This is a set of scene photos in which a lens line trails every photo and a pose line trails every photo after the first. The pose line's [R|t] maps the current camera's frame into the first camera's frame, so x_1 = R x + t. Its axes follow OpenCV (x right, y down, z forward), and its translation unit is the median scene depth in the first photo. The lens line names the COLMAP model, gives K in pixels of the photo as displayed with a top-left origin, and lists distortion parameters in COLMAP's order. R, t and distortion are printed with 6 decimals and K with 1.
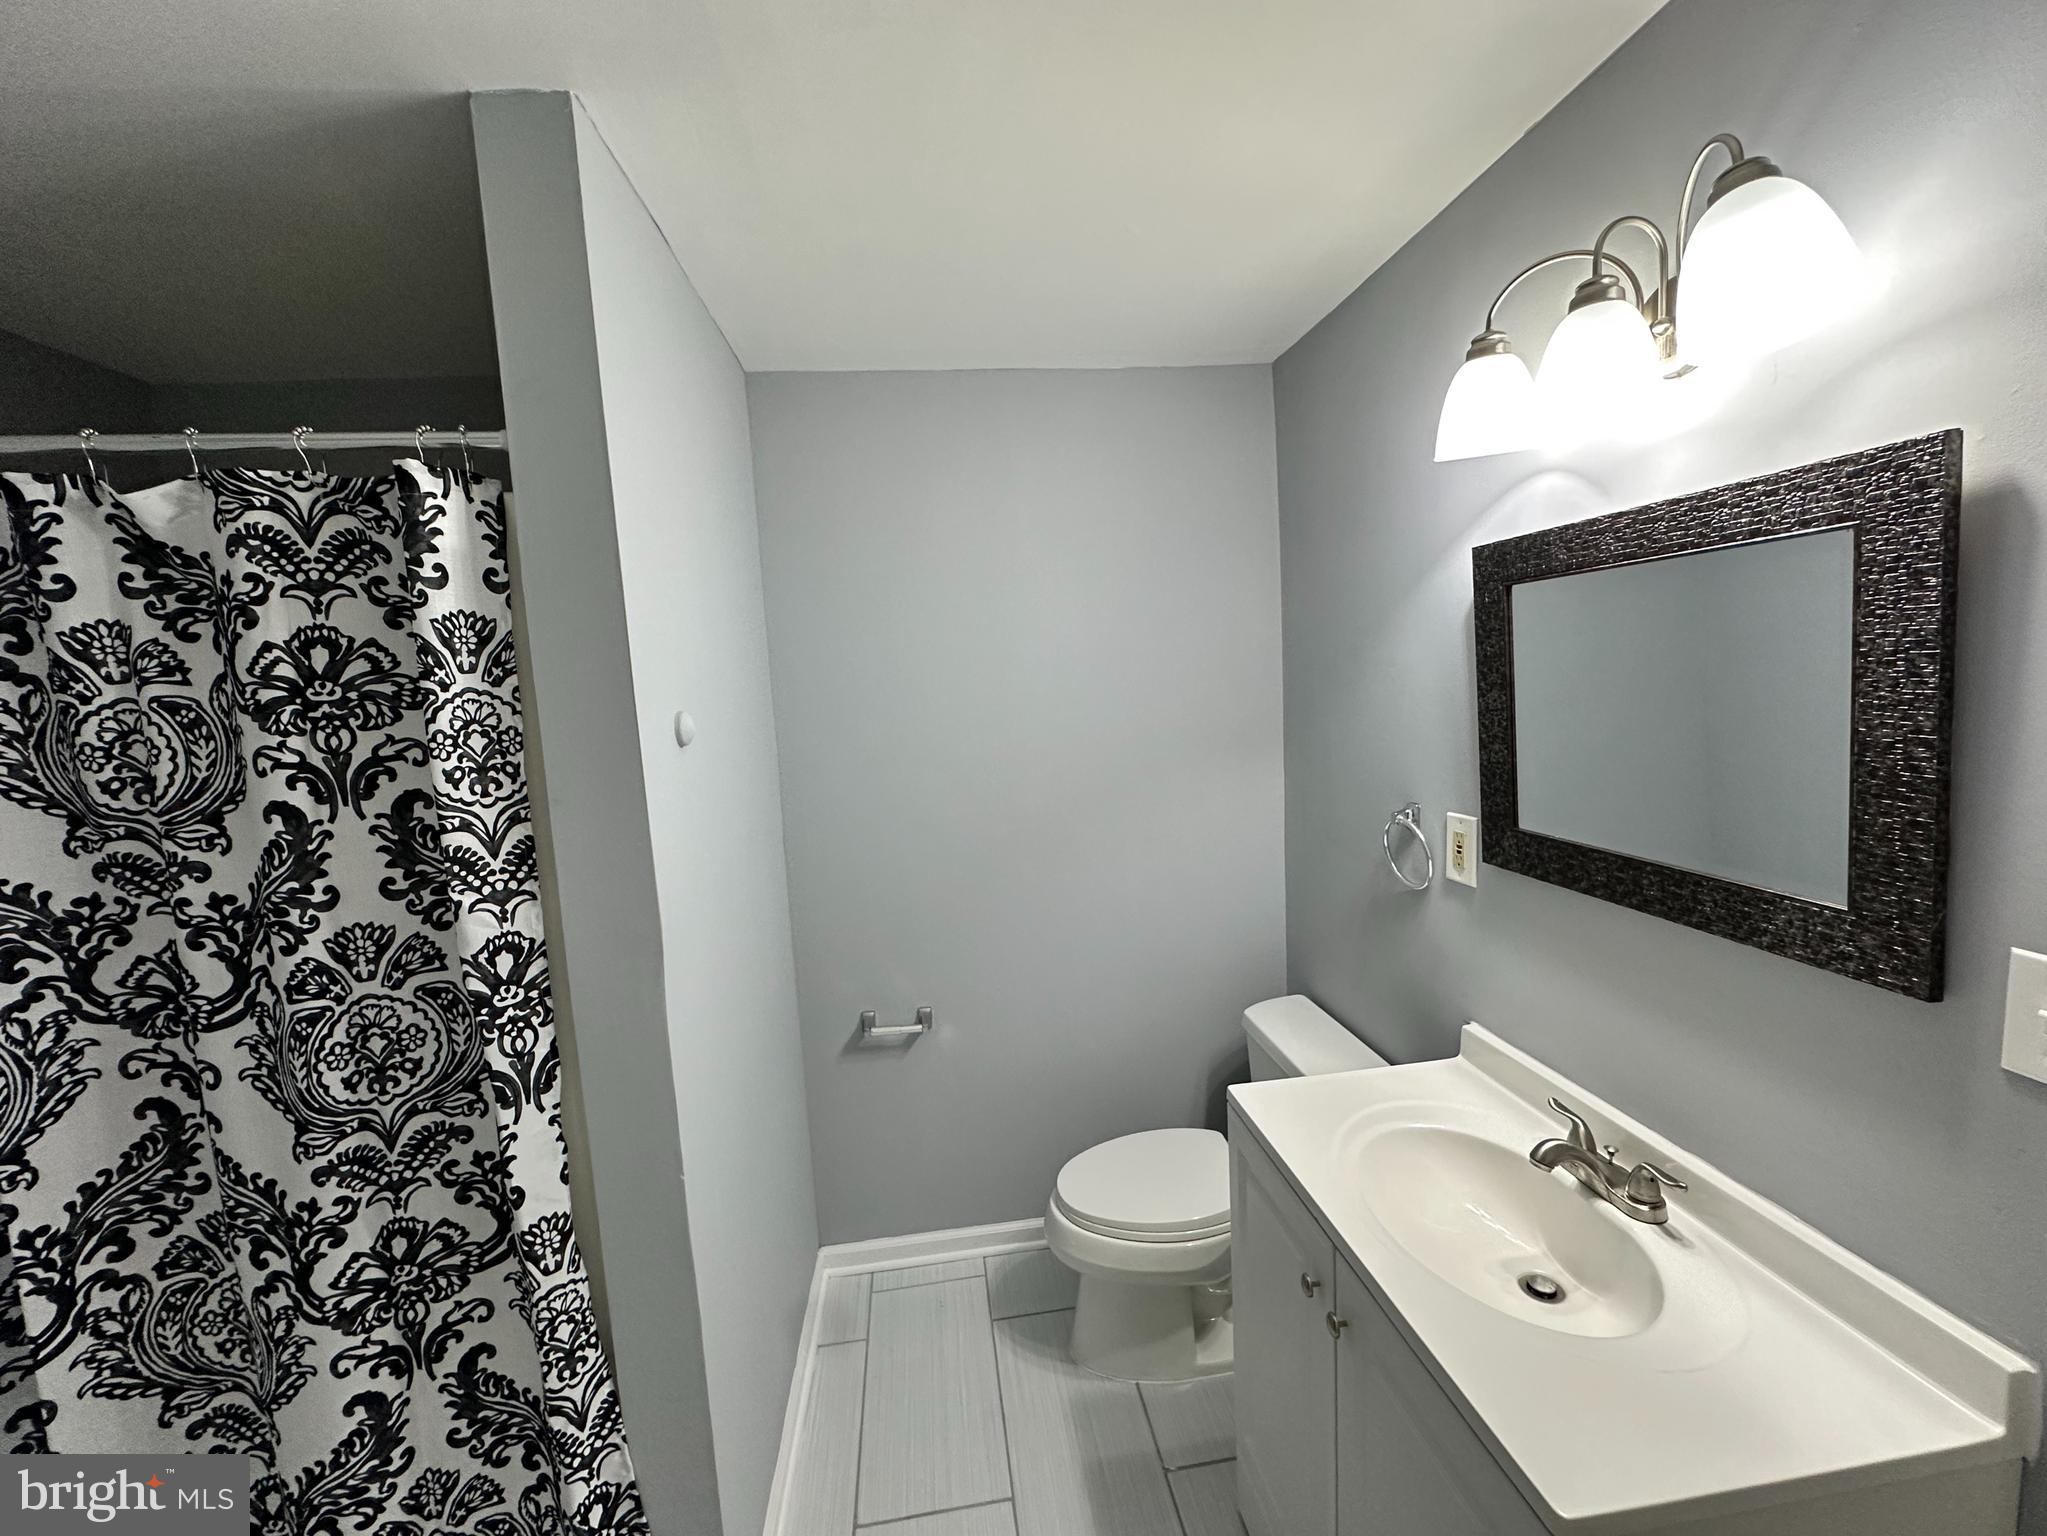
lens RADIAL K [[818.0, 0, 1020.8], [0, 818.0, 766.0], [0, 0, 1]] dist [-0.004504, -0.000291]
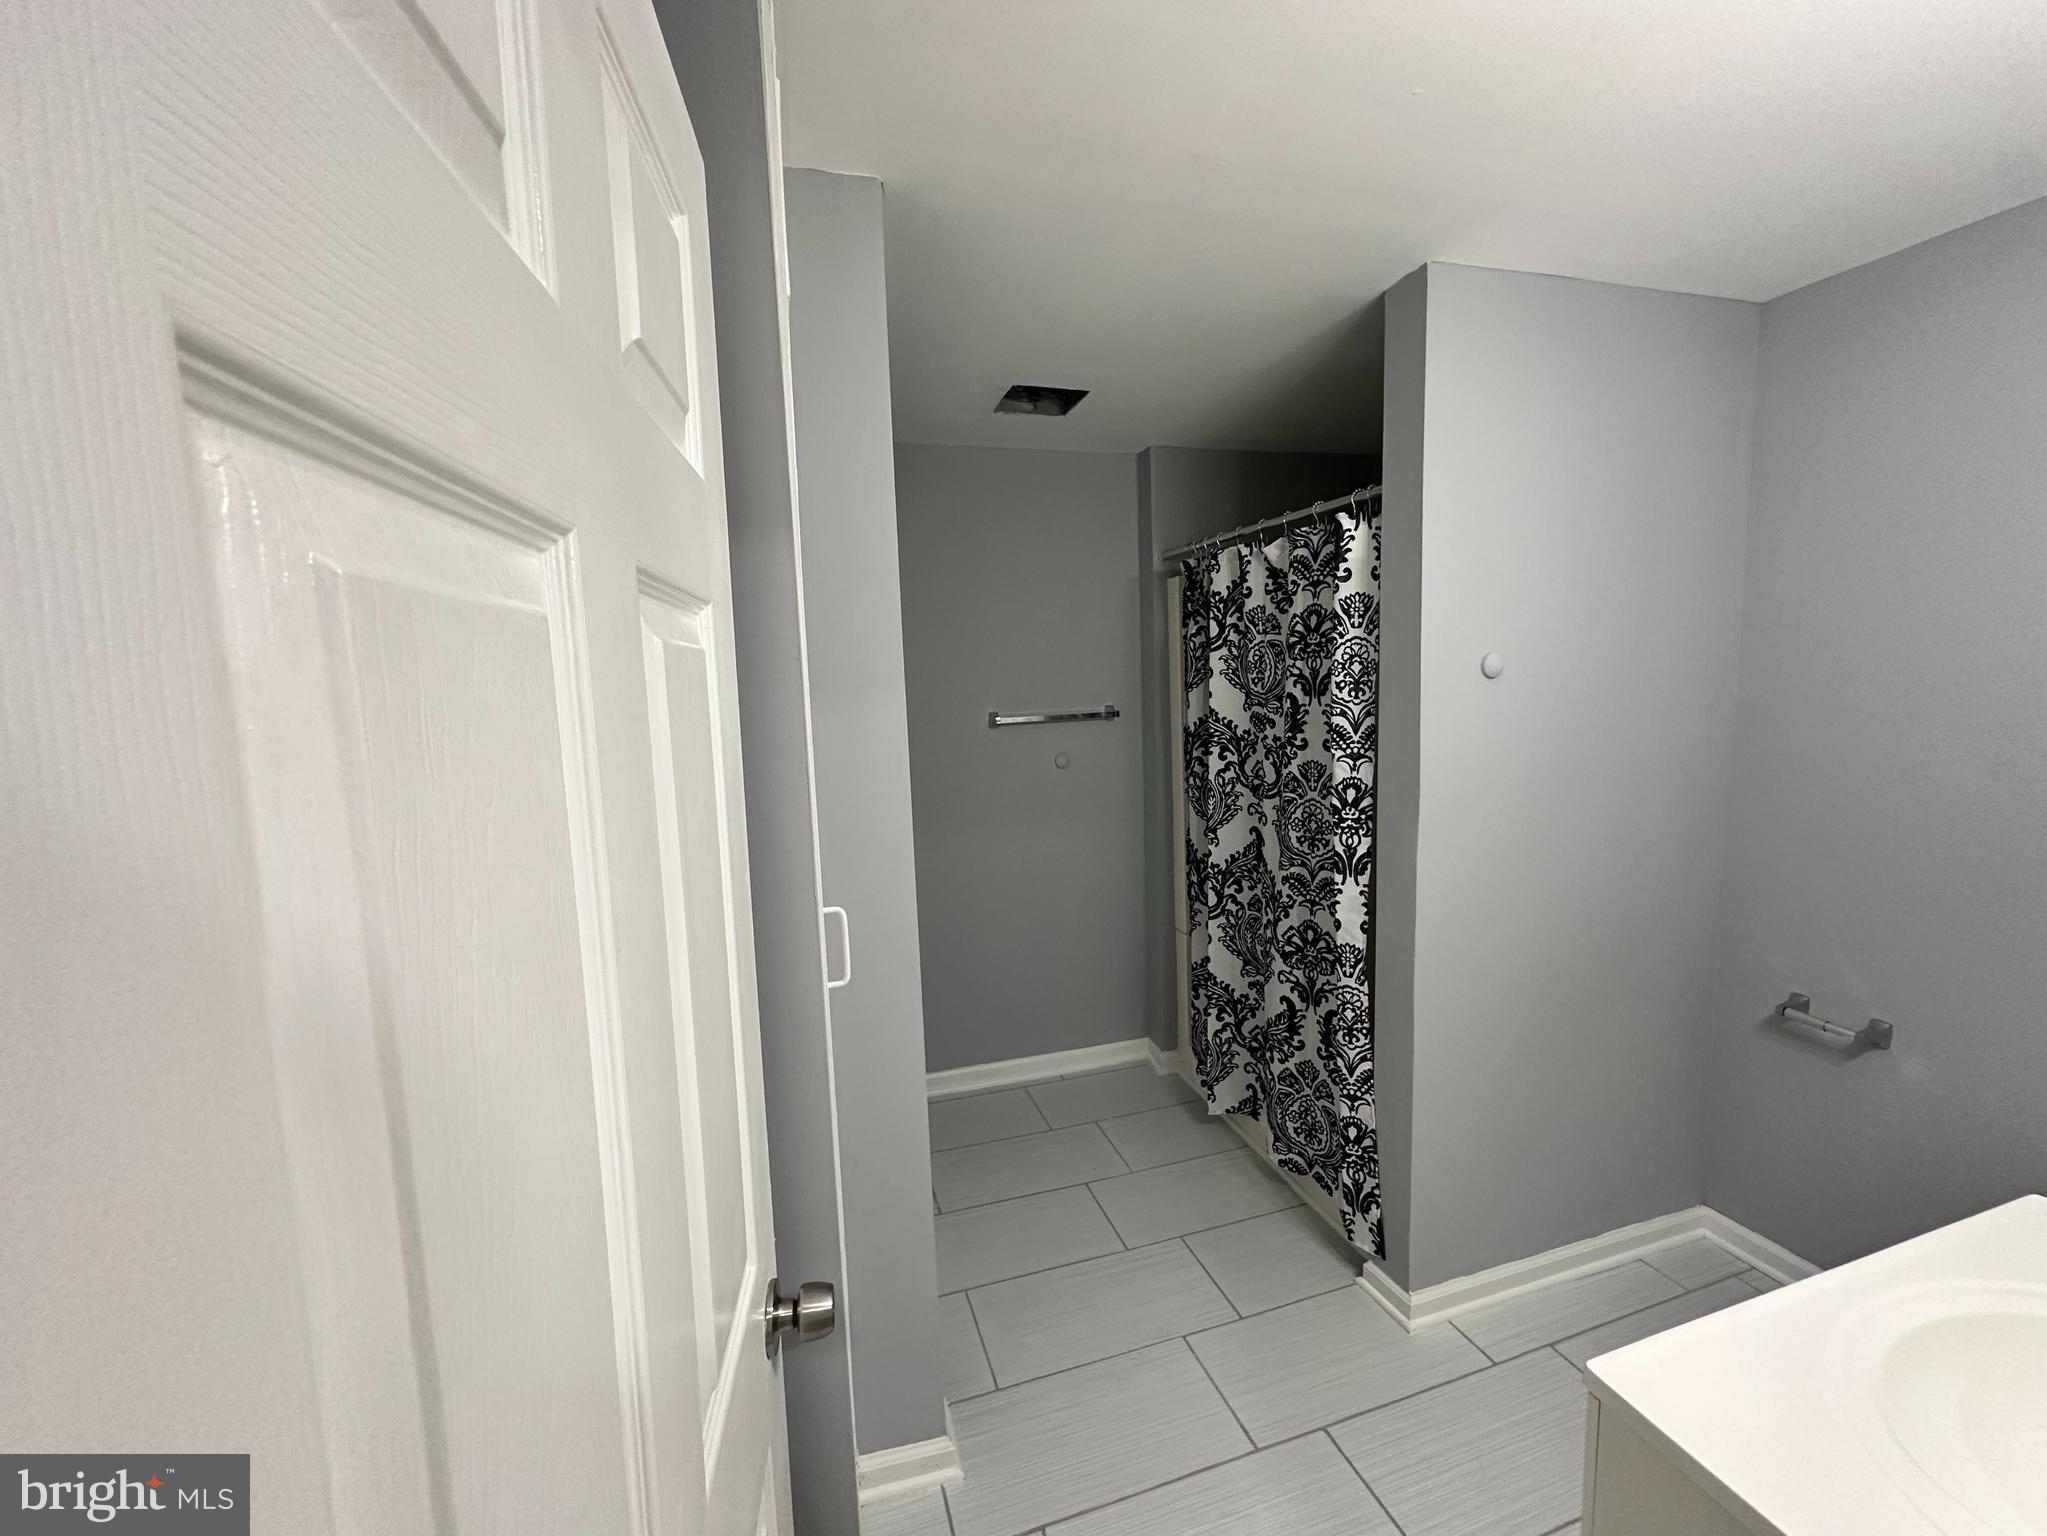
lens RADIAL K [[818.0, 0, 1020.8], [0, 818.0, 766.0], [0, 0, 1]] dist [-0.004504, -0.000291]
pose [[0.174850, 0.155132, -0.972297, 0.956670], [-0.080645, 0.986448, 0.142888, -0.012716], [0.981287, 0.053427, 0.184991, -0.028066]]
